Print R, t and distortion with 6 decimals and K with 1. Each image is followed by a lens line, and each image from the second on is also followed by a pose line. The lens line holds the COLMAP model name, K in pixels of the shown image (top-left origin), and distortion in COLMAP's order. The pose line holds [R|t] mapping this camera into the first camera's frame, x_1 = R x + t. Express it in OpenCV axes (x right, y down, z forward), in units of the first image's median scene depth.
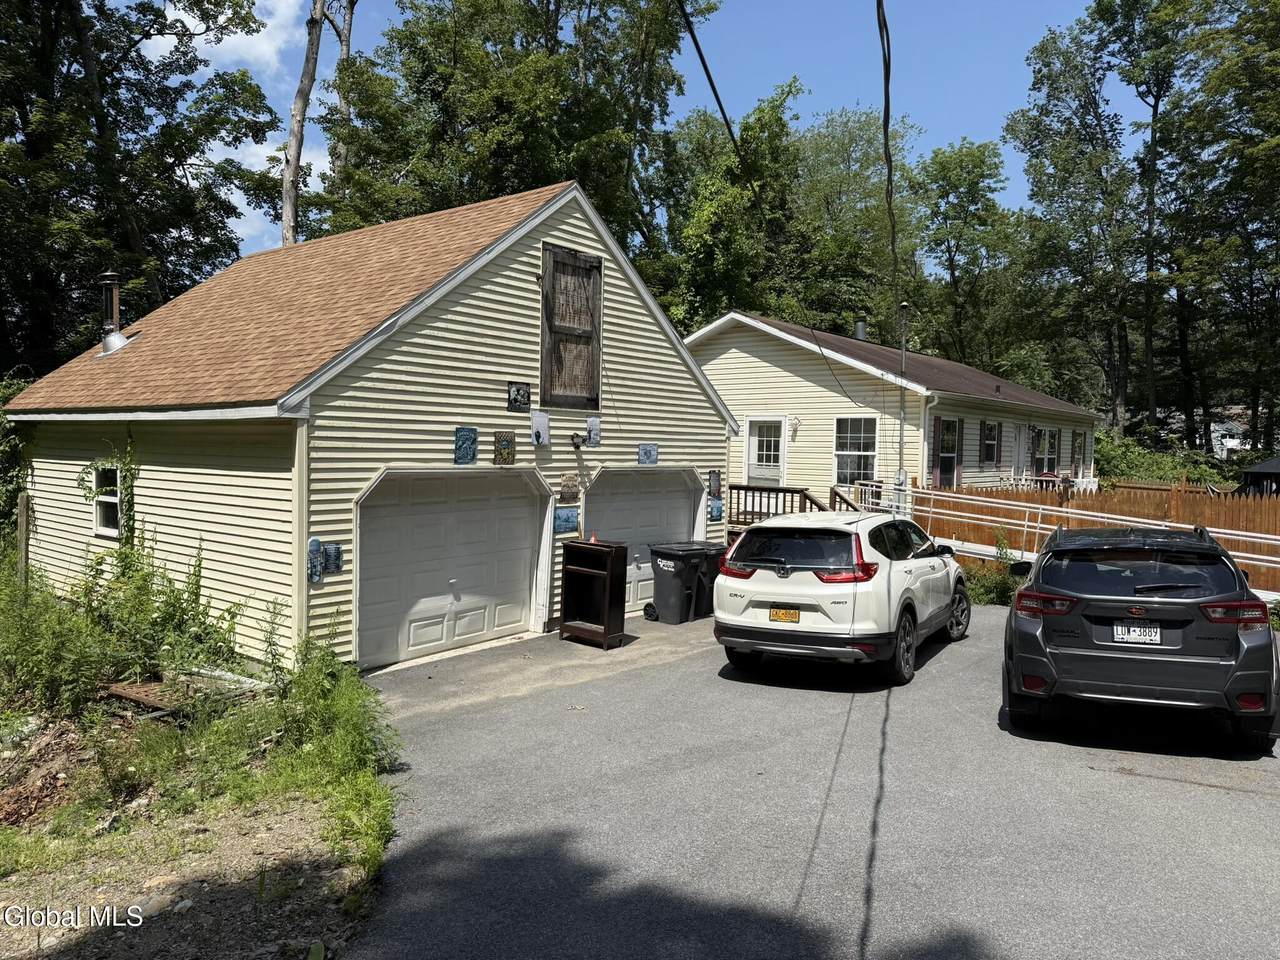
lens RADIAL K [[885.8, 0, 630.0], [0, 885.8, 476.4], [0, 0, 1]] dist [0.056095, -0.023462]
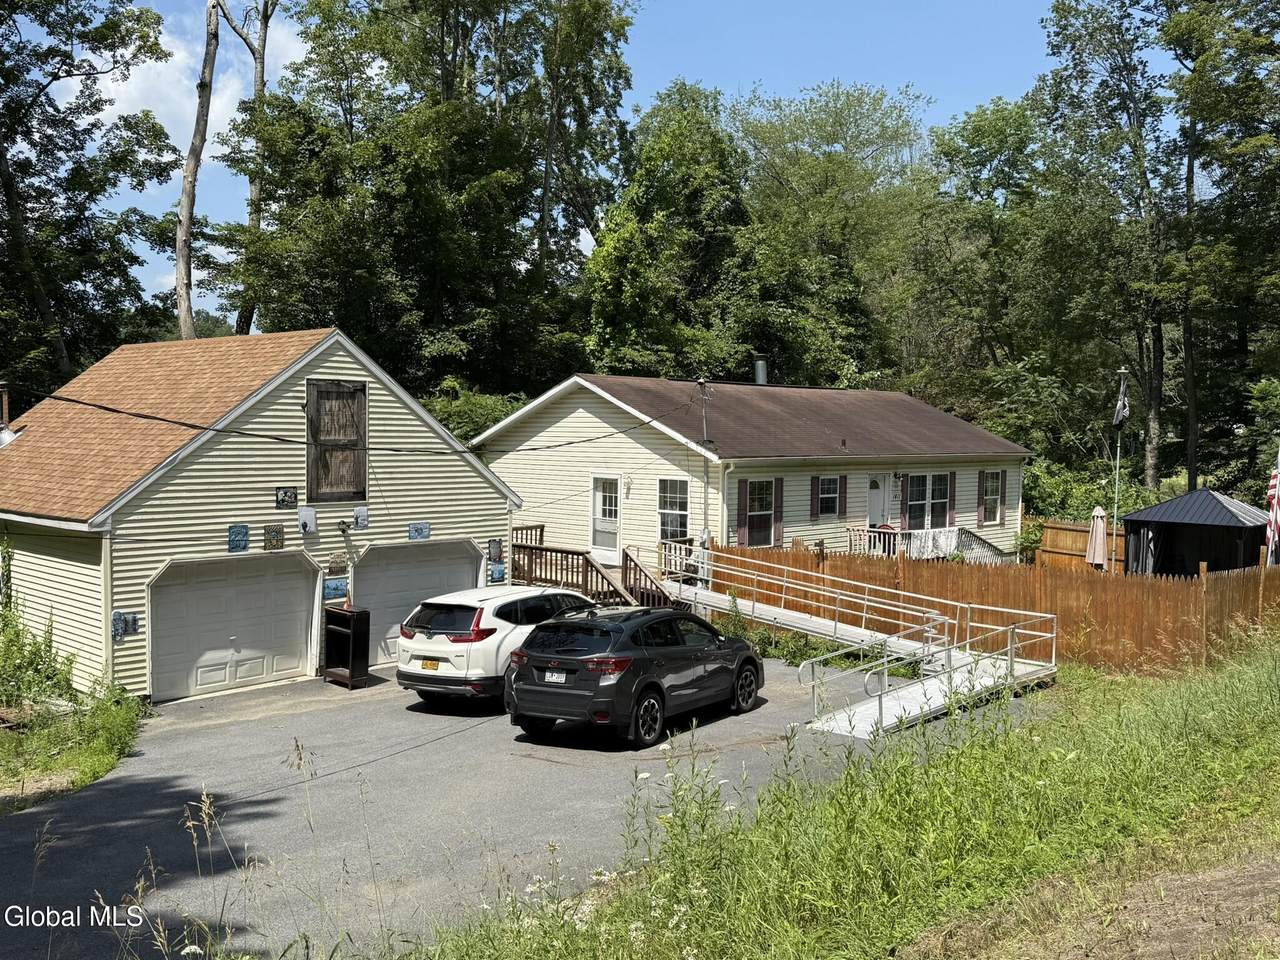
lens RADIAL K [[1217.6, 0, 642.0], [0, 1217.6, 481.2], [0, 0, 1]] dist [0.060391, 0.000000]
pose [[0.996173, -0.003908, -0.087313, 0.534841], [0.005124, 0.999893, 0.013701, -0.130428], [0.087250, -0.014096, 0.996087, -0.734382]]
